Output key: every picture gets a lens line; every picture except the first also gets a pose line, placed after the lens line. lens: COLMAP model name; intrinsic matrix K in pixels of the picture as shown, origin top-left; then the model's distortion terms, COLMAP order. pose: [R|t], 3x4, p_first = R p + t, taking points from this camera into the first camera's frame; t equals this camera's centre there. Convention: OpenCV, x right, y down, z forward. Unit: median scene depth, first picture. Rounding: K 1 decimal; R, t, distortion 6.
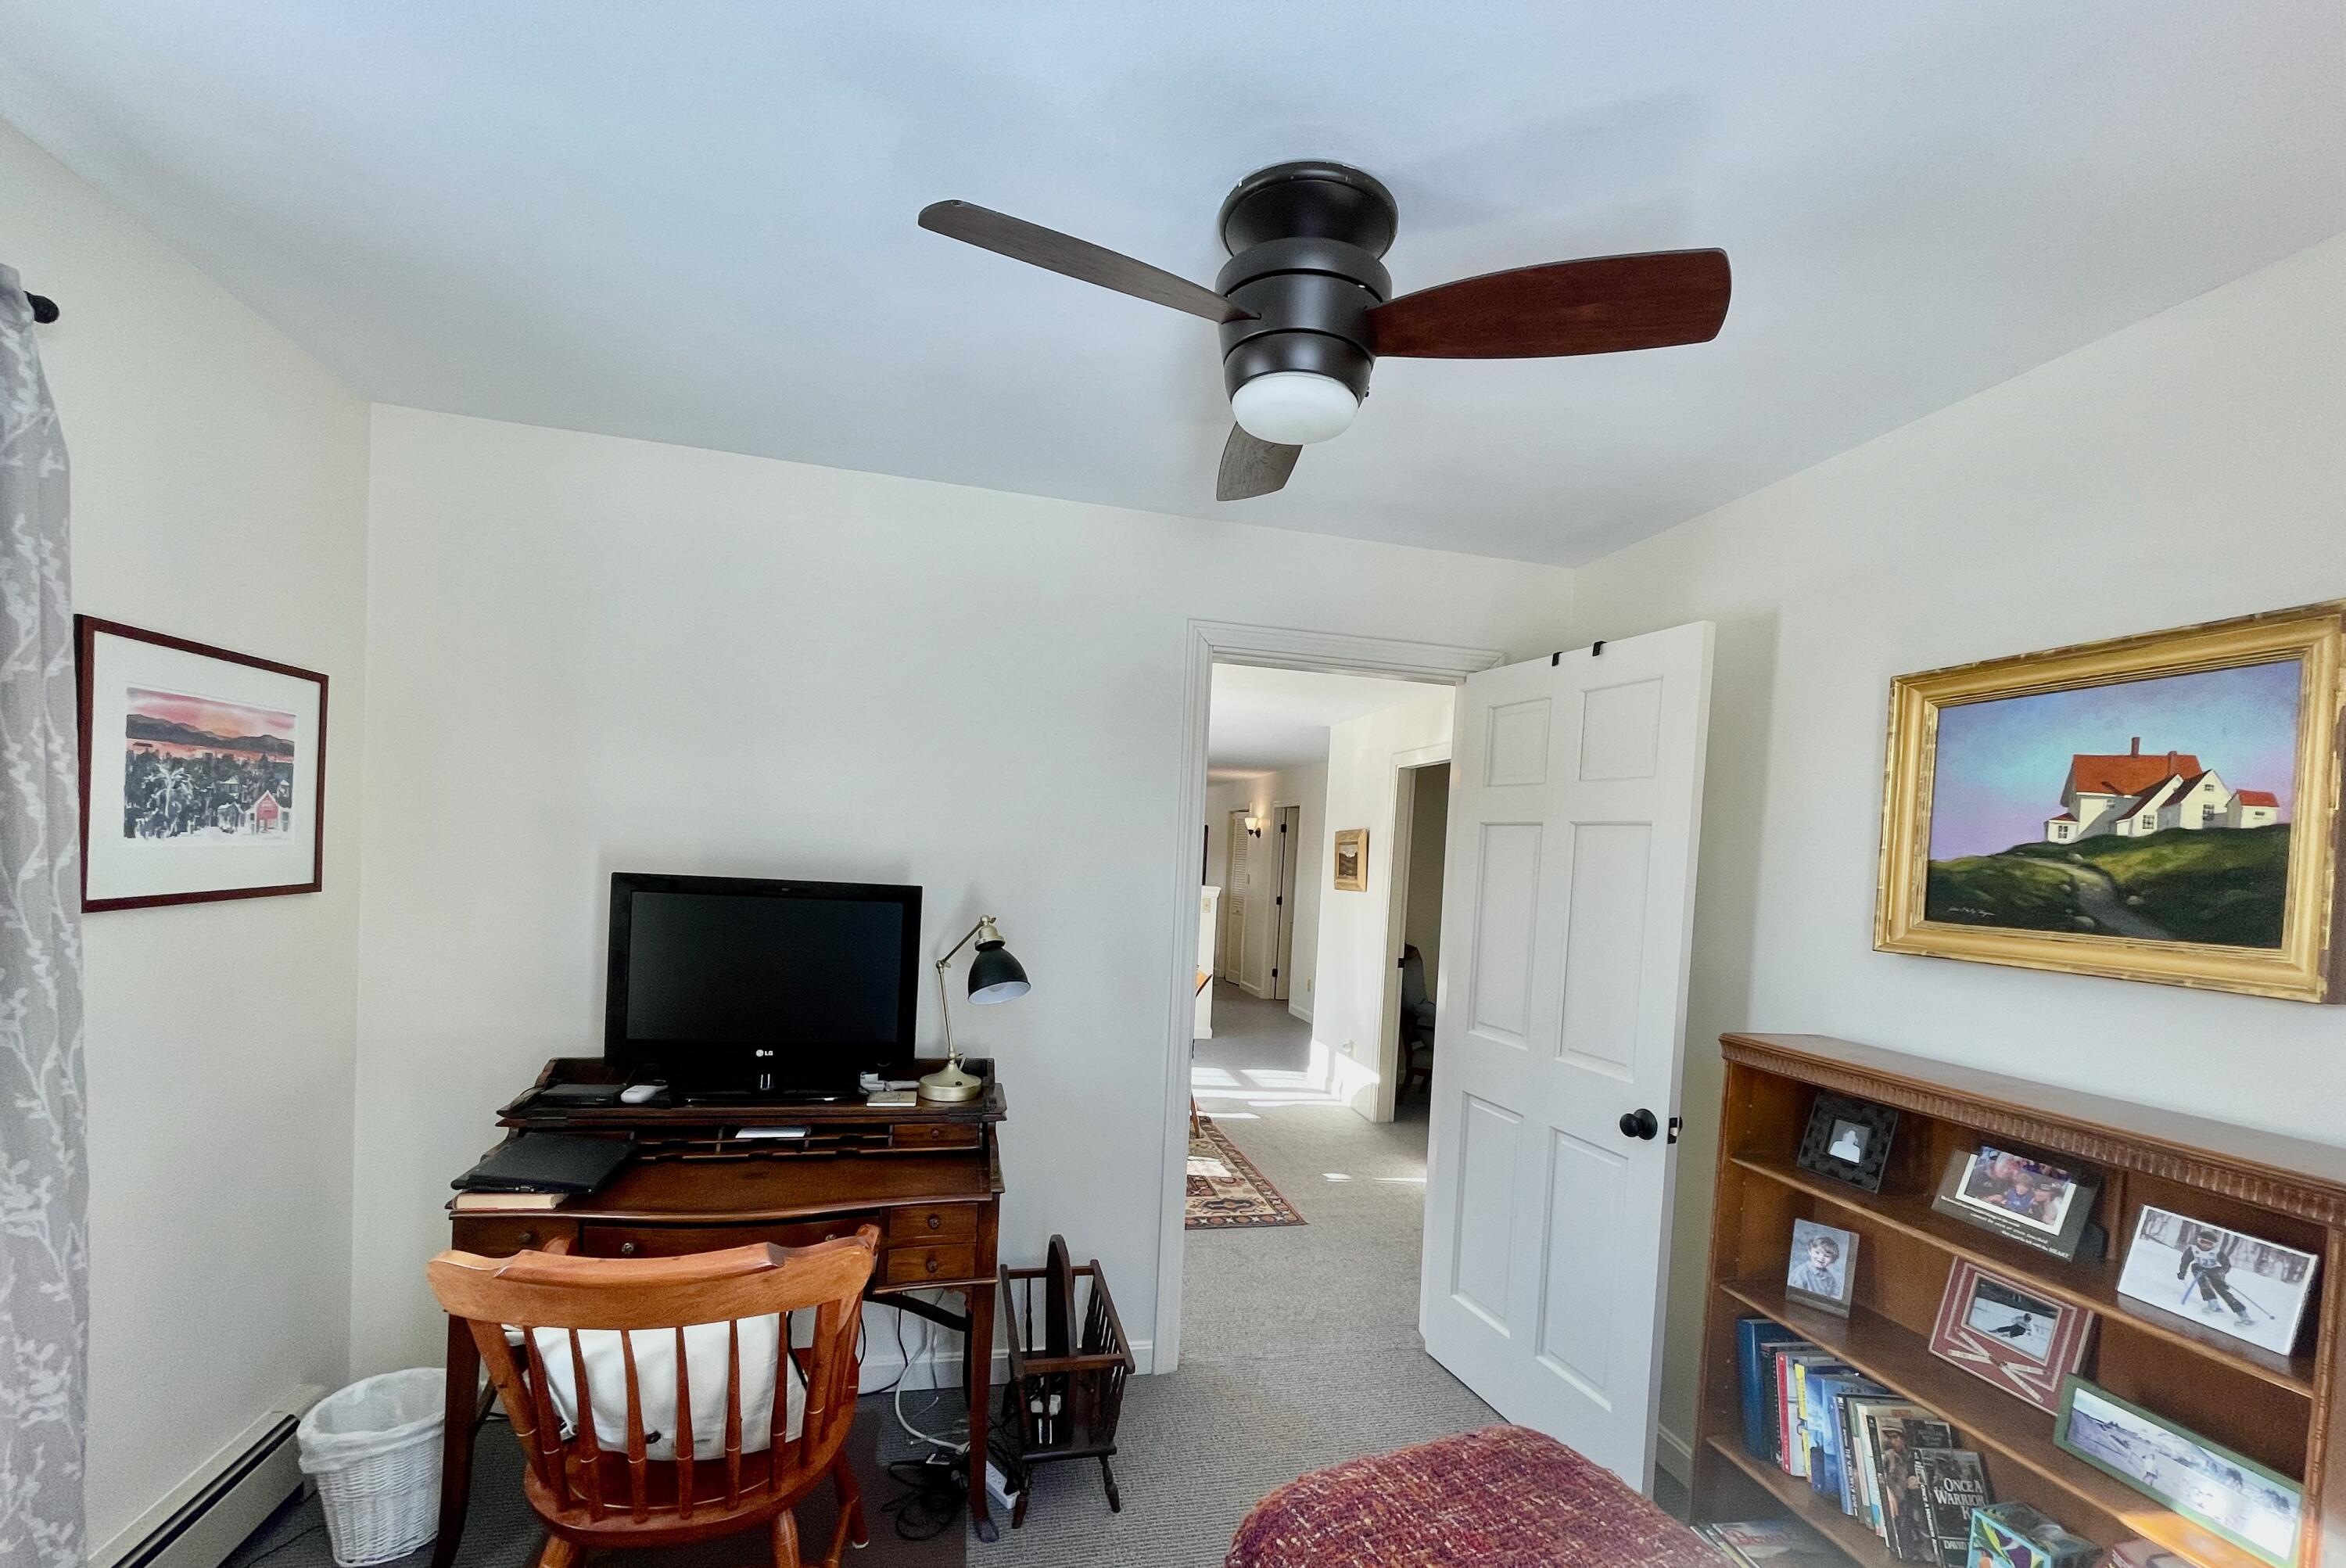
lens RADIAL K [[970.7, 0, 1181.1], [0, 970.7, 886.8], [0, 0, 1]] dist [-0.002391, -0.000149]
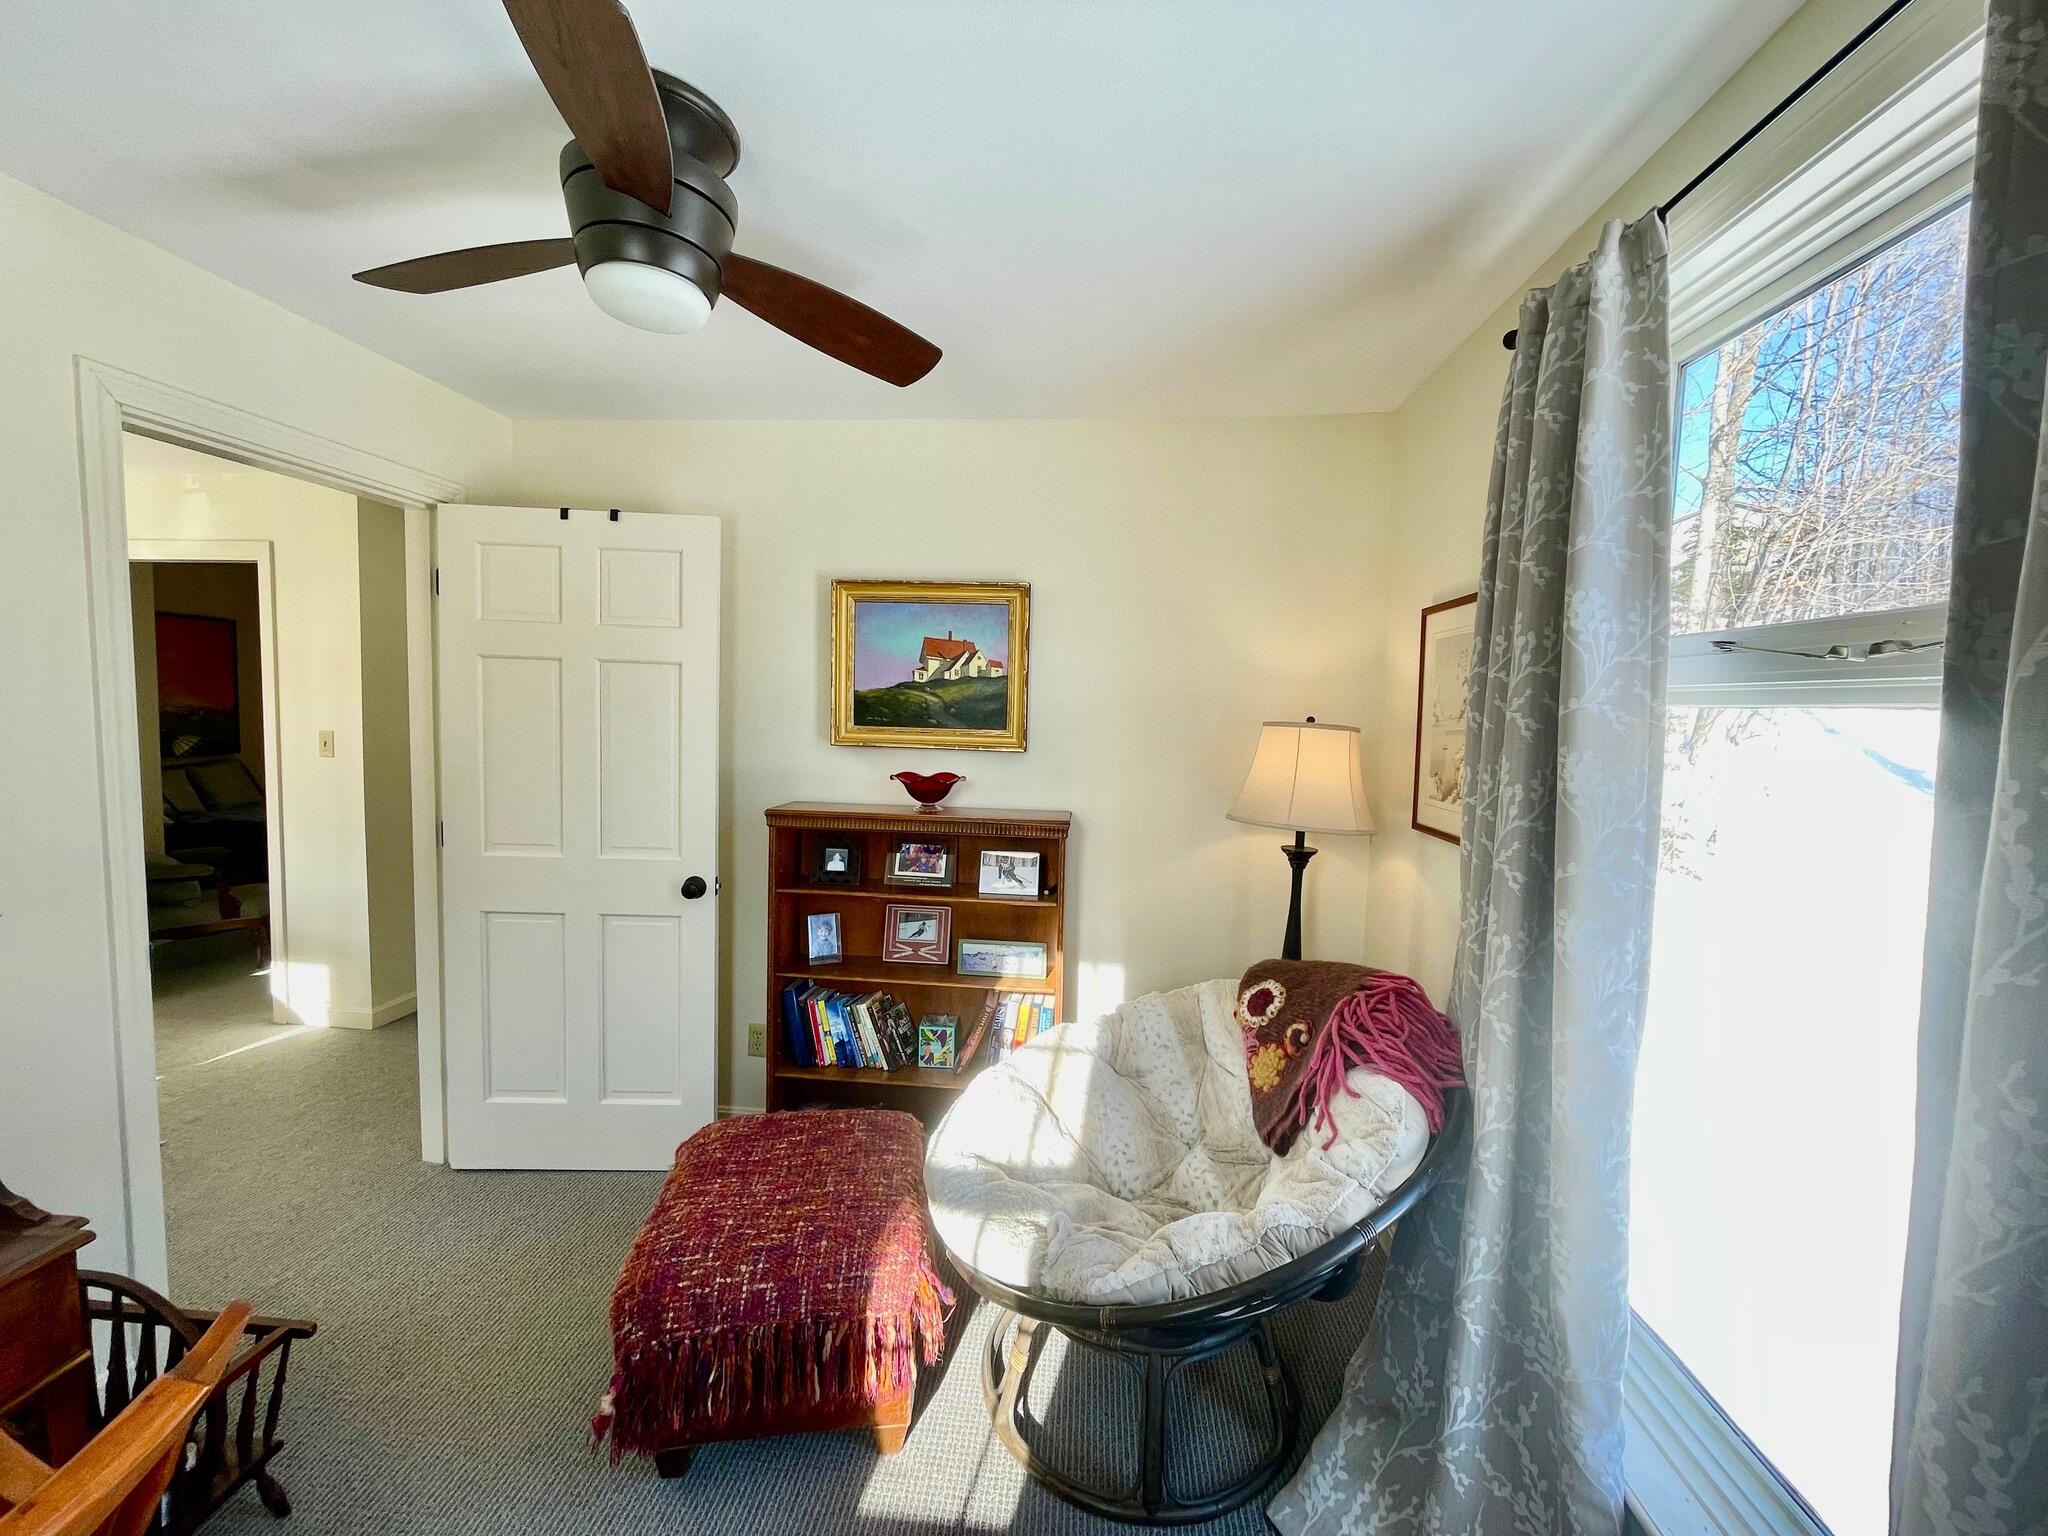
lens RADIAL K [[822.6, 0, 1024.0], [0, 822.6, 768.0], [0, 0, 1]] dist [-0.001474, -0.000493]
pose [[0.311501, -0.112137, 0.943606, -0.605896], [0.019302, 0.993554, 0.111701, -0.054159], [-0.950050, -0.016582, 0.311658, 0.284588]]
